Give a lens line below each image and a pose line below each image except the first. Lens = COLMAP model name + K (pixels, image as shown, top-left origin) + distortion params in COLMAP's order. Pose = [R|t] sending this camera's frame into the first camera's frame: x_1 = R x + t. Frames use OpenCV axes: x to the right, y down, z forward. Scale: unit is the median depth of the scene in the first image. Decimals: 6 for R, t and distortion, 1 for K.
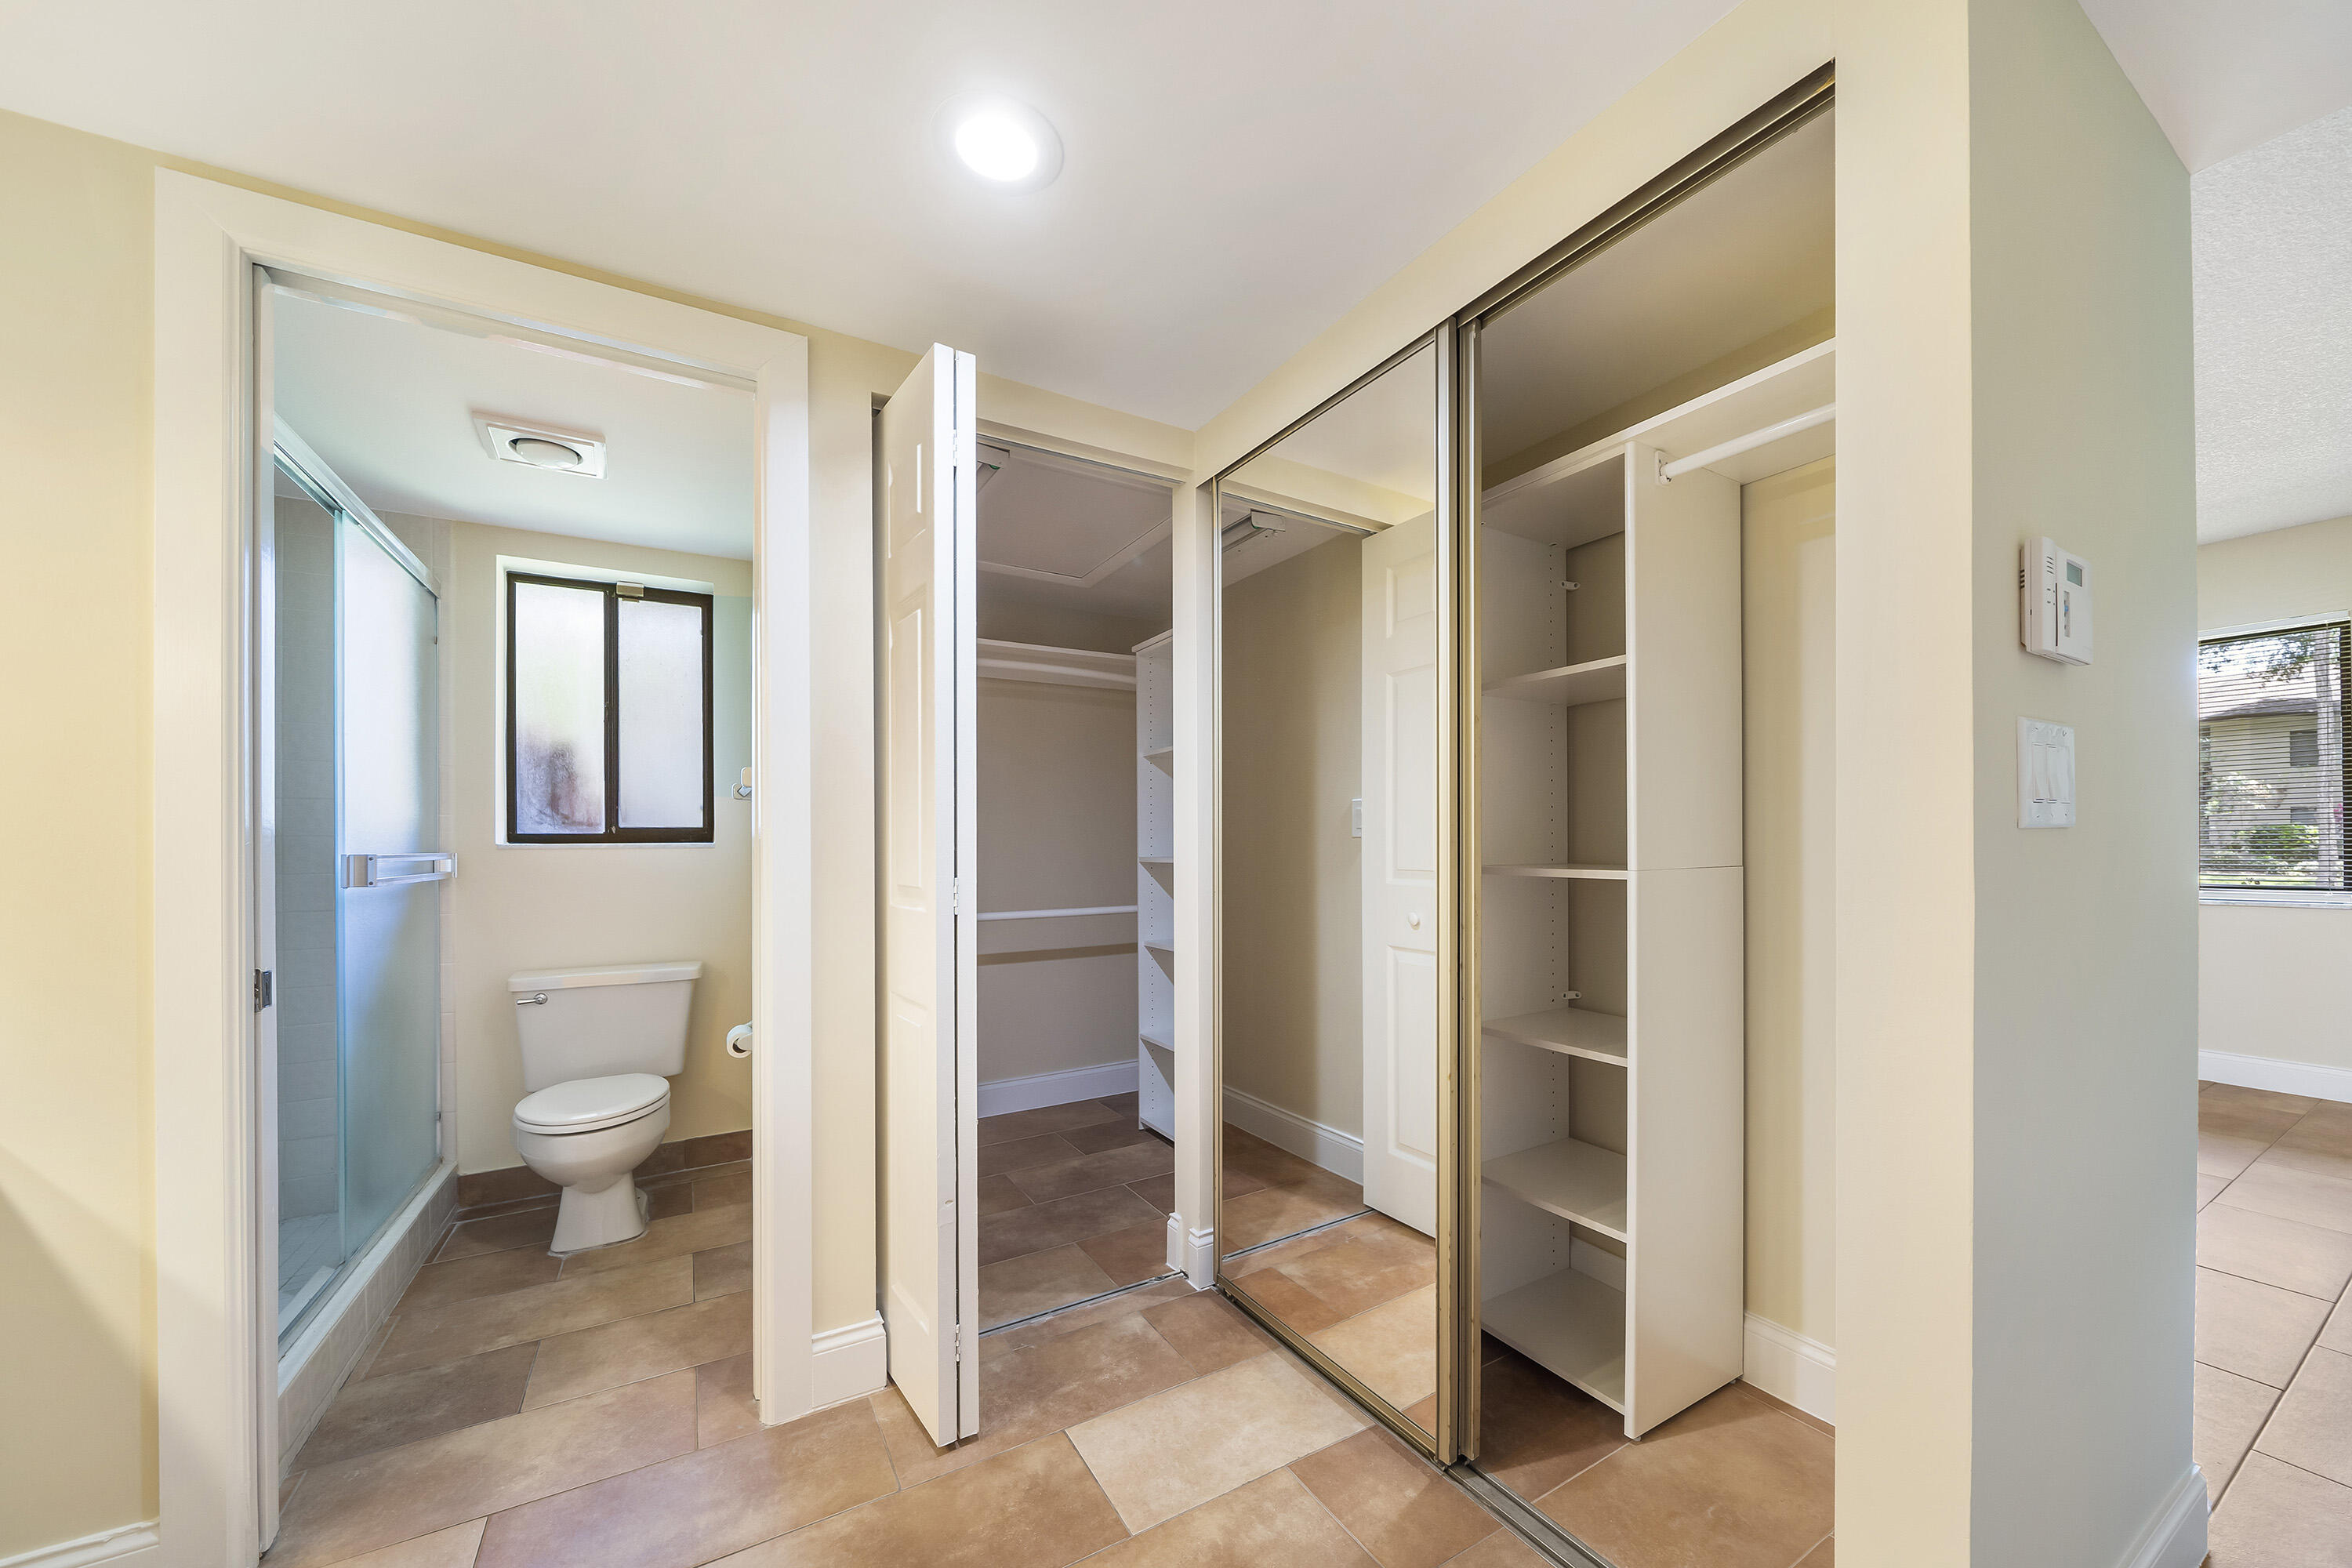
lens RADIAL K [[849.1, 0, 1200.6], [0, 849.1, 844.0], [0, 0, 1]] dist [-0.009337, 0.000336]
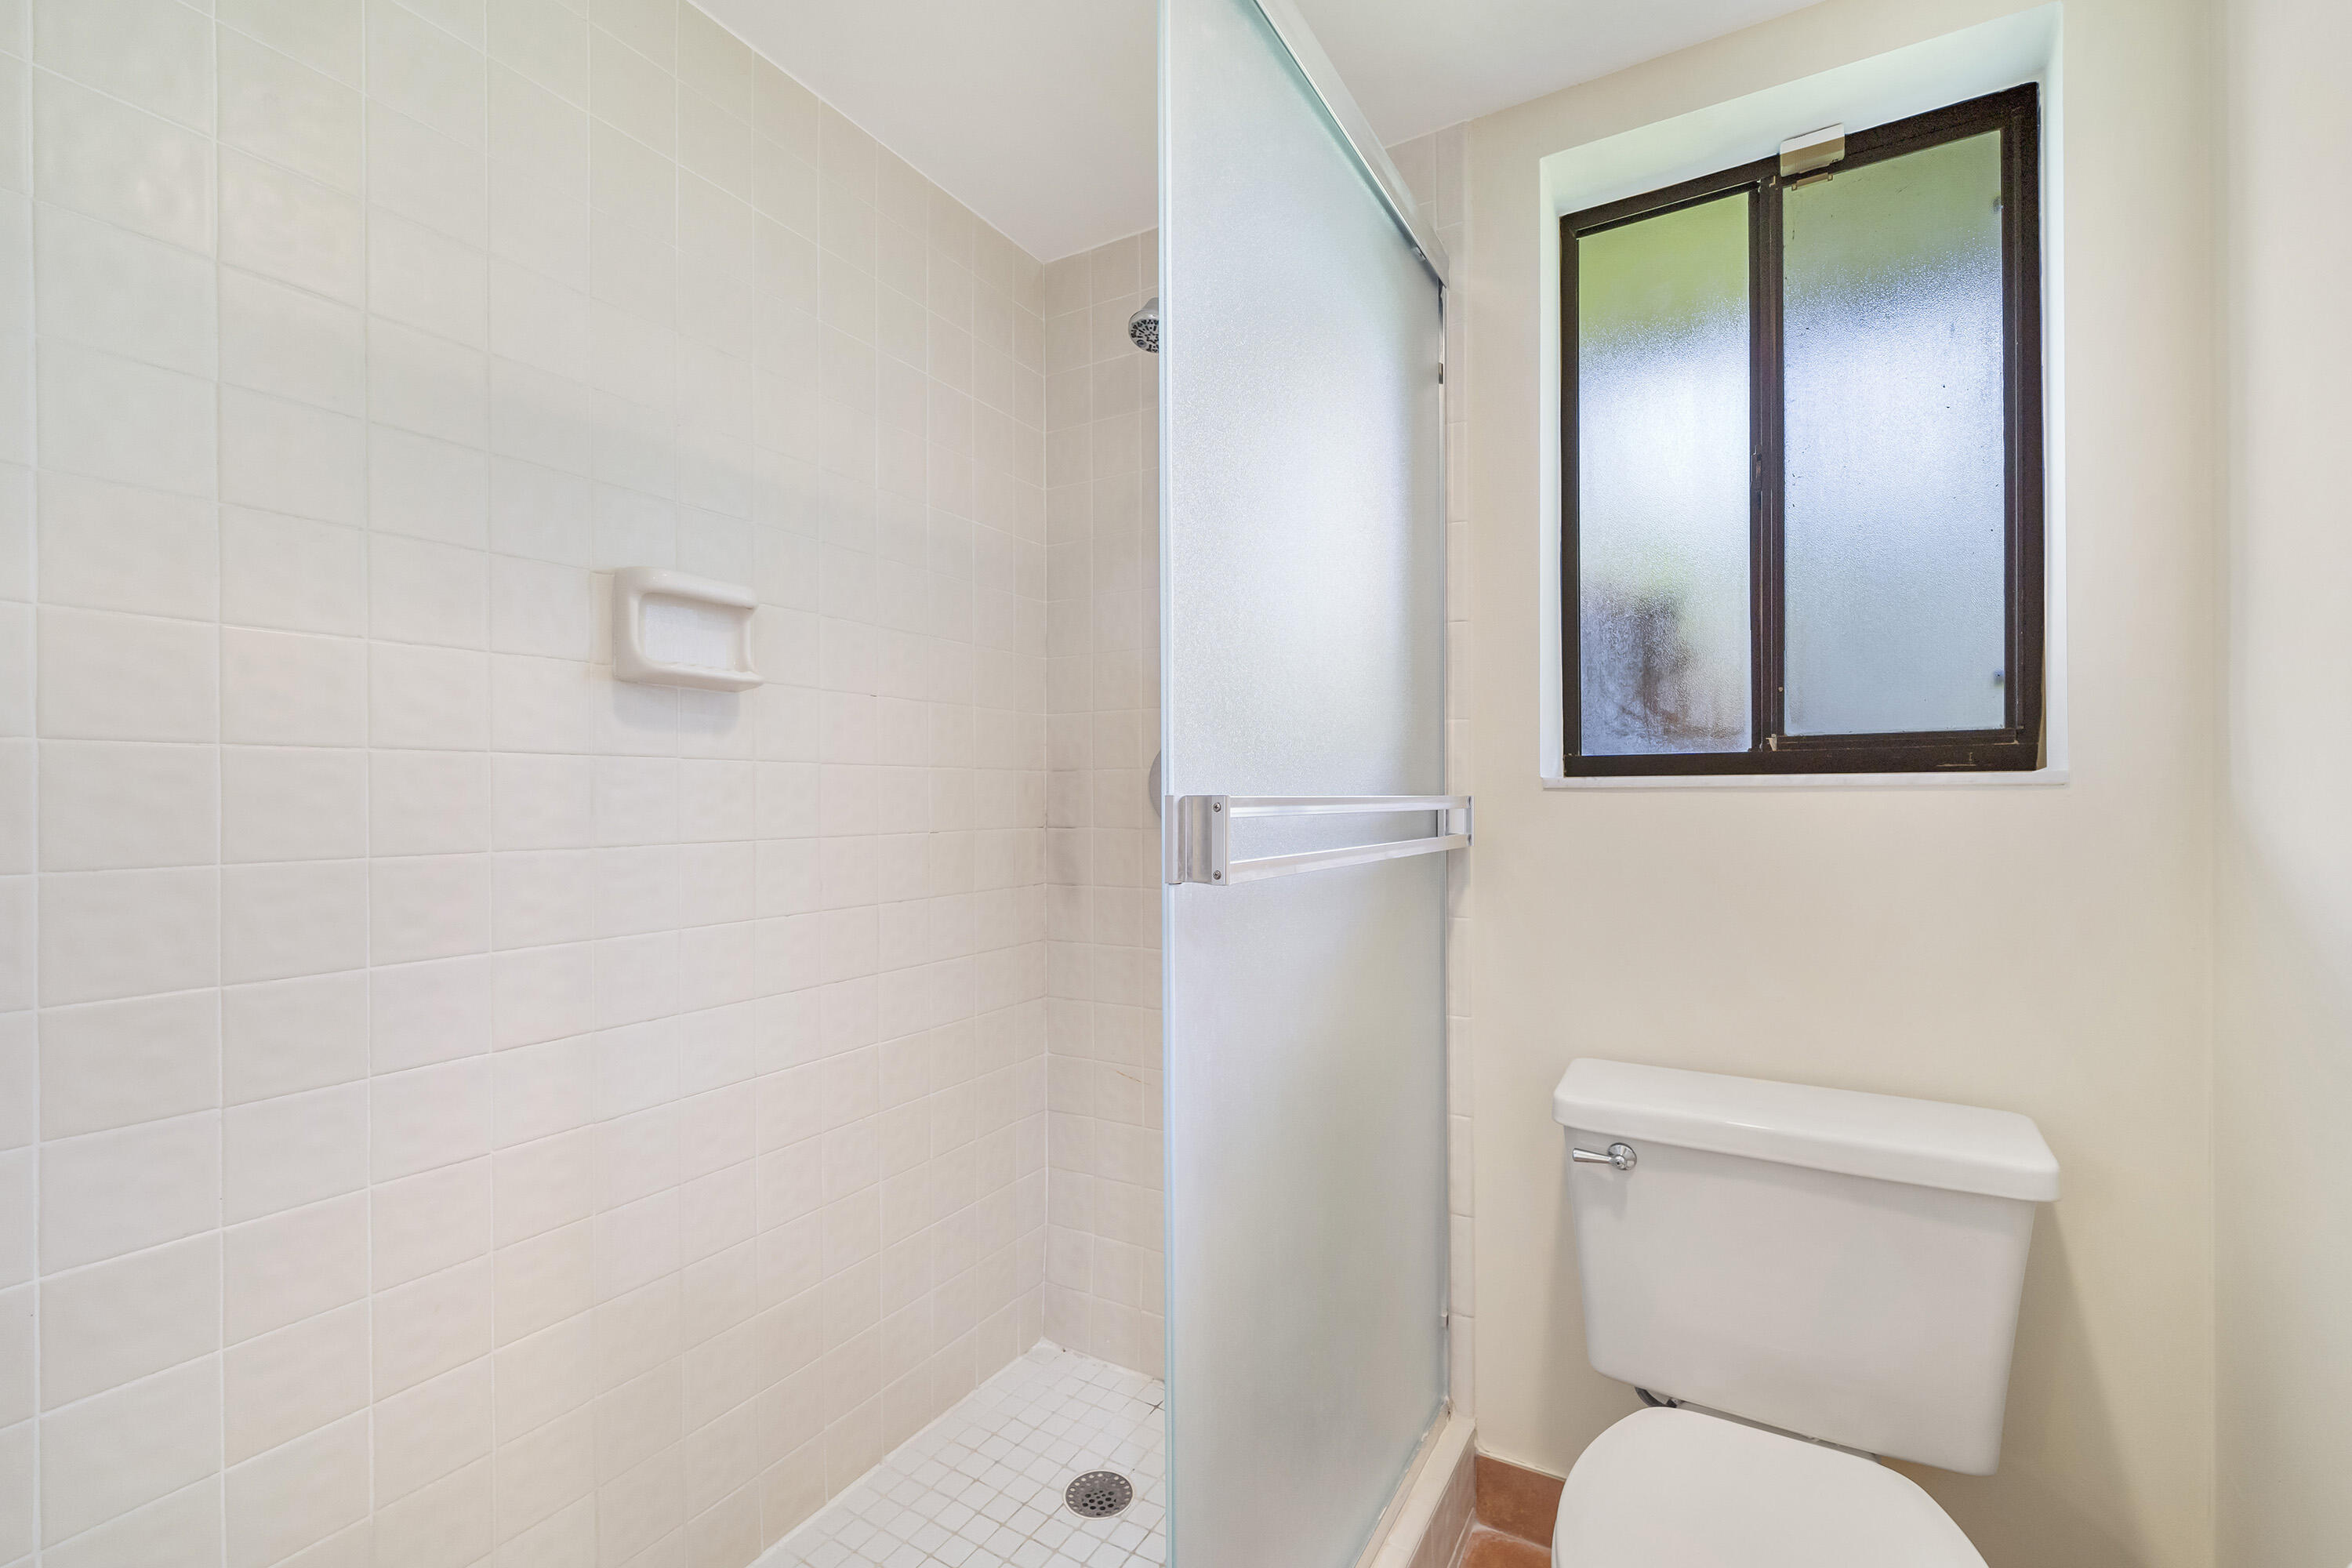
lens RADIAL K [[1023.2, 0, 1183.3], [0, 1023.2, 798.5], [0, 0, 1]] dist [-0.001856, -0.000052]
pose [[0.488473, 0.004241, -0.872569, -0.450335], [0.002506, 0.999977, 0.006263, 0.008219], [0.872575, -0.005246, 0.488452, 0.566171]]
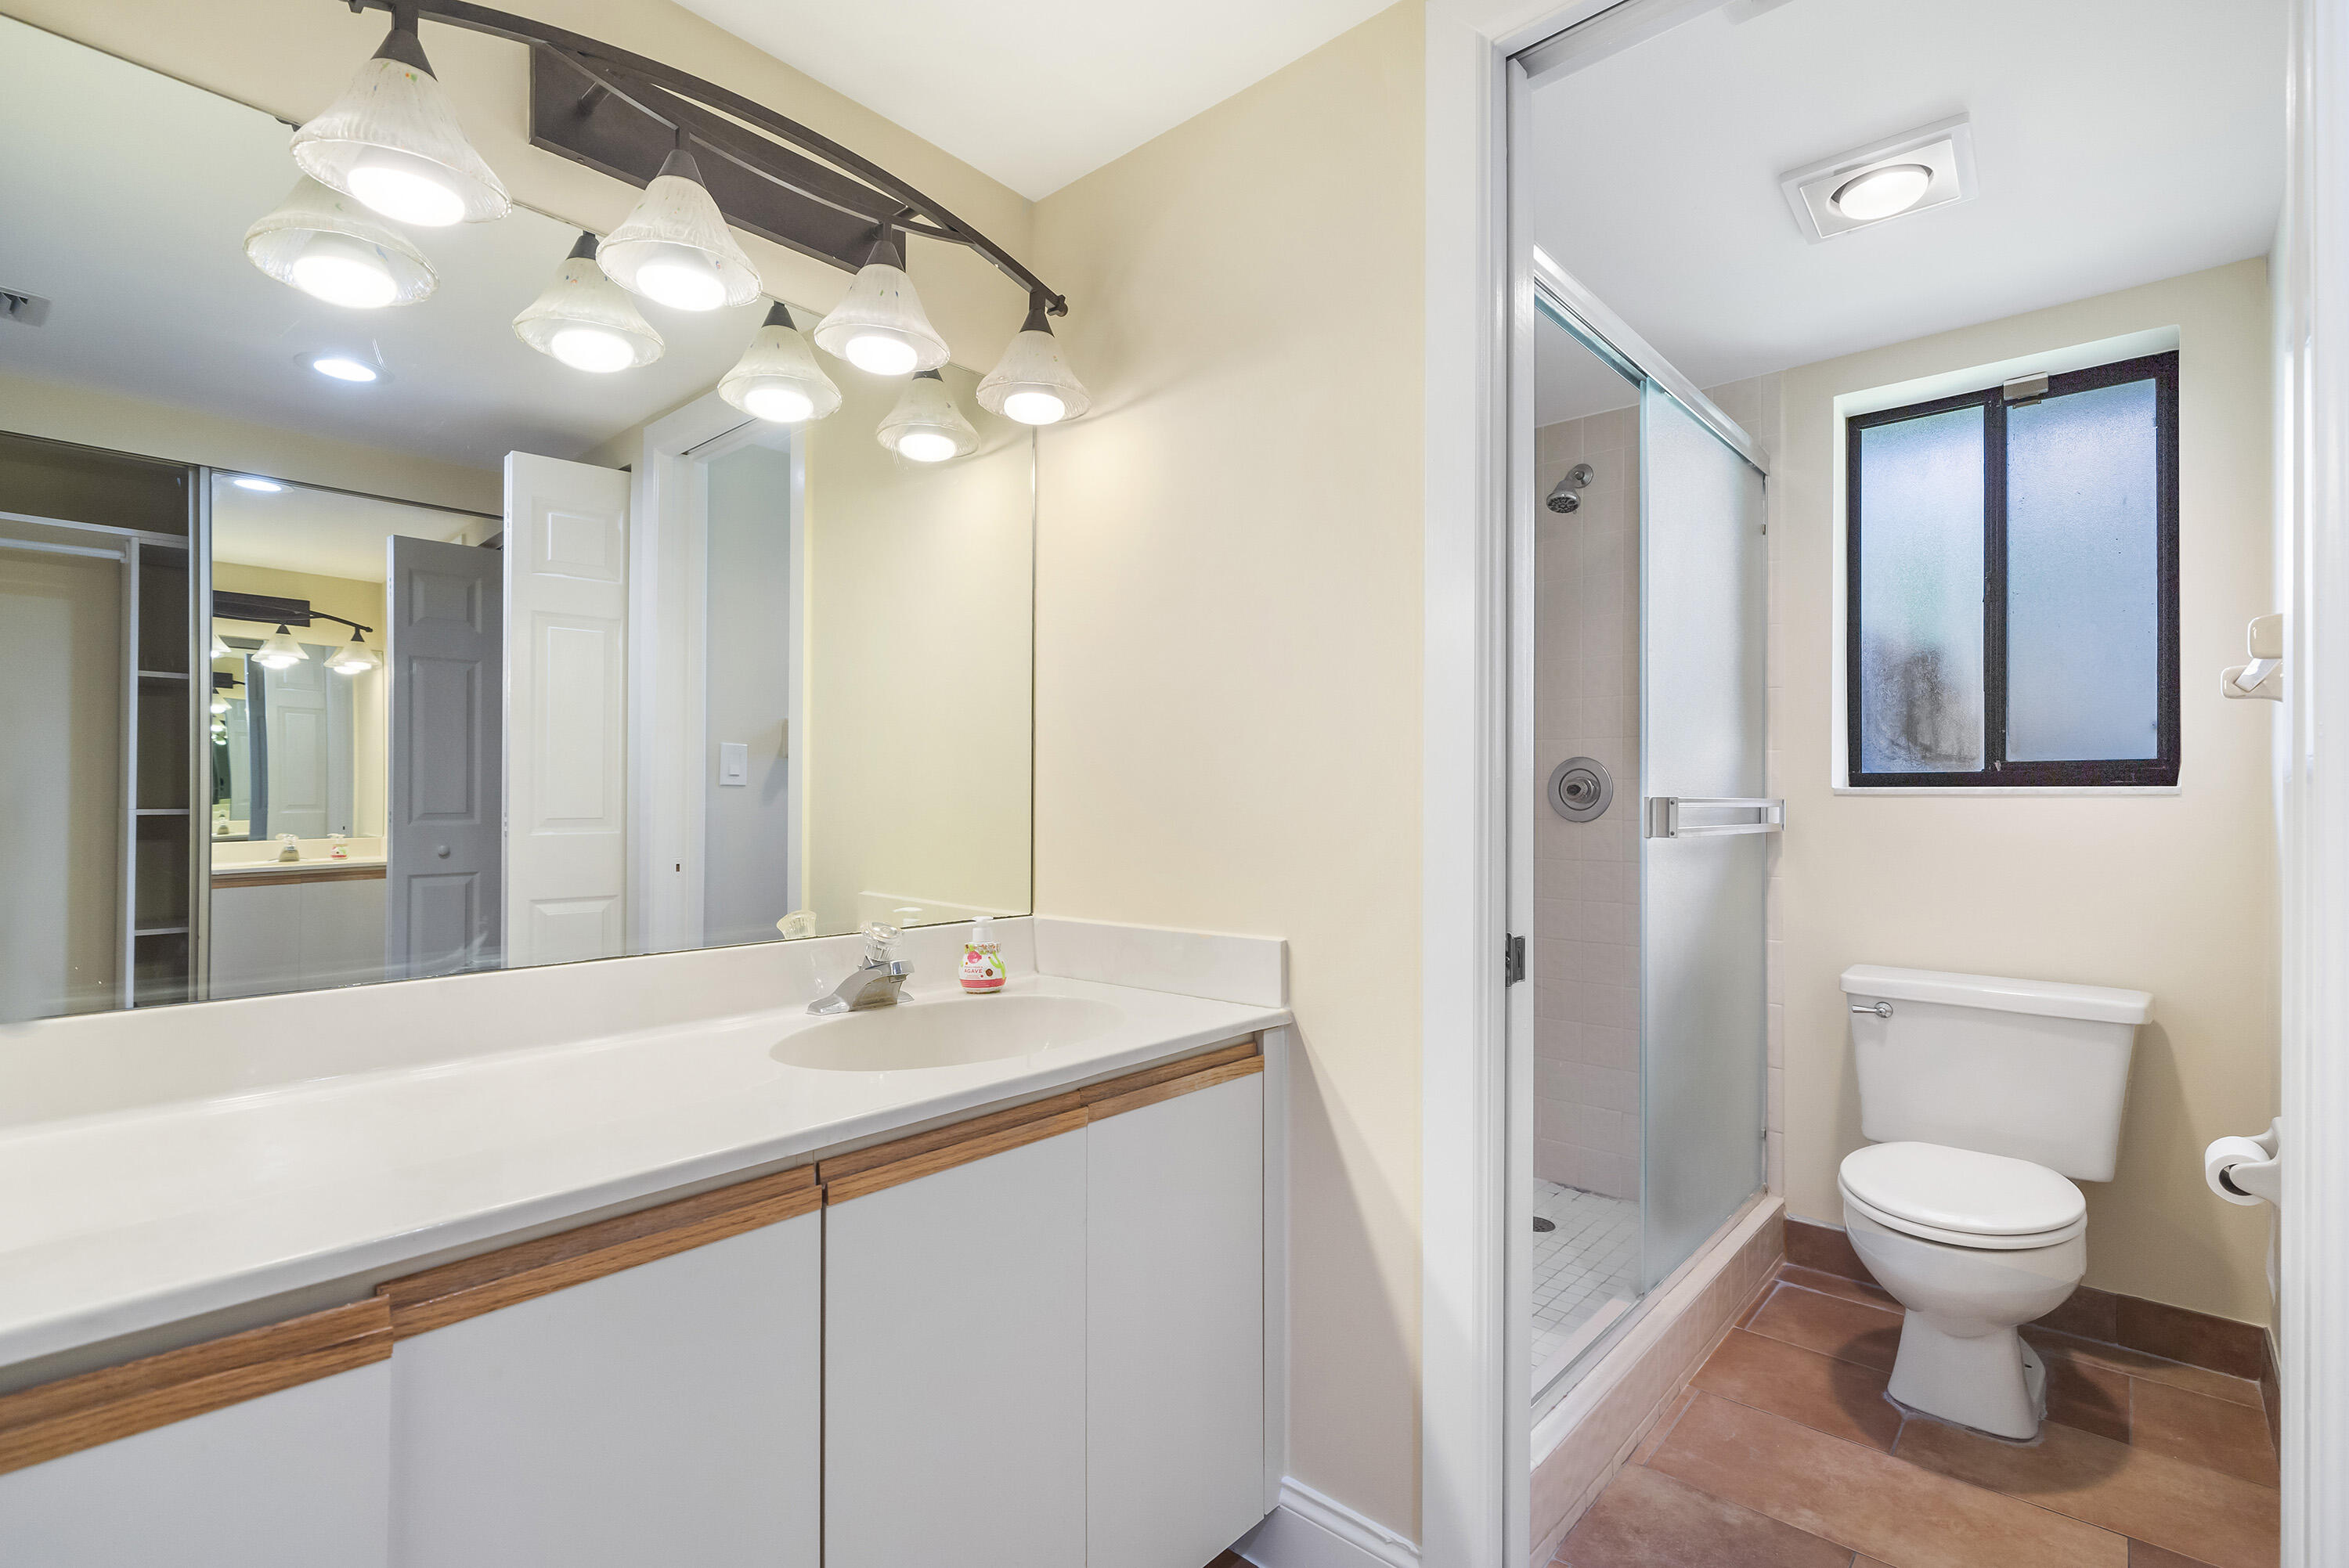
lens RADIAL K [[1107.3, 0, 1168.7], [0, 1107.3, 791.3], [0, 0, 1]] dist [-0.001630, -0.000759]
pose [[0.303962, 0.001581, -0.952683, -0.089327], [-0.003953, 0.999992, 0.000398, 0.005838], [0.952676, 0.003645, 0.303966, 0.153509]]
